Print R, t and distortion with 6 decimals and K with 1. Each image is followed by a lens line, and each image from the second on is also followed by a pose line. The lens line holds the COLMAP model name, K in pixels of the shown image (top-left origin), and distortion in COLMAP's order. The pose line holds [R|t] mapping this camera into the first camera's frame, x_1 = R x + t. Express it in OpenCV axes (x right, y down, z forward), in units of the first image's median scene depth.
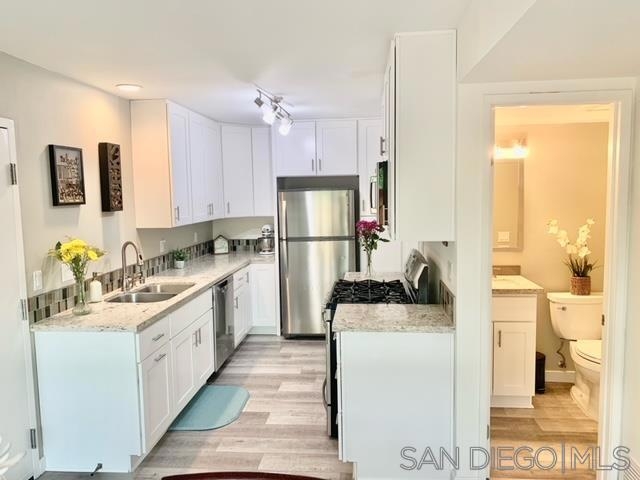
lens RADIAL K [[496.9, 0, 311.0], [0, 496.9, 232.8], [0, 0, 1]] dist [0.003884, -0.004625]
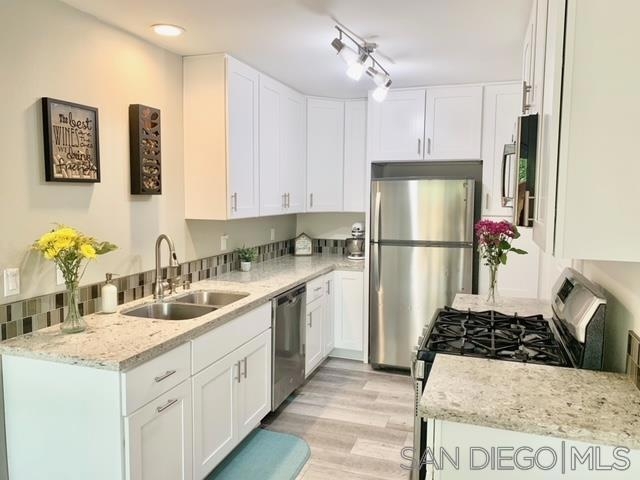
lens RADIAL K [[496.9, 0, 311.0], [0, 496.9, 232.8], [0, 0, 1]] dist [0.003884, -0.004625]
pose [[0.972797, 0.046355, -0.226975, 0.026922], [-0.046615, 0.998904, 0.004217, 0.000495], [0.226922, 0.006478, 0.973891, 0.286018]]
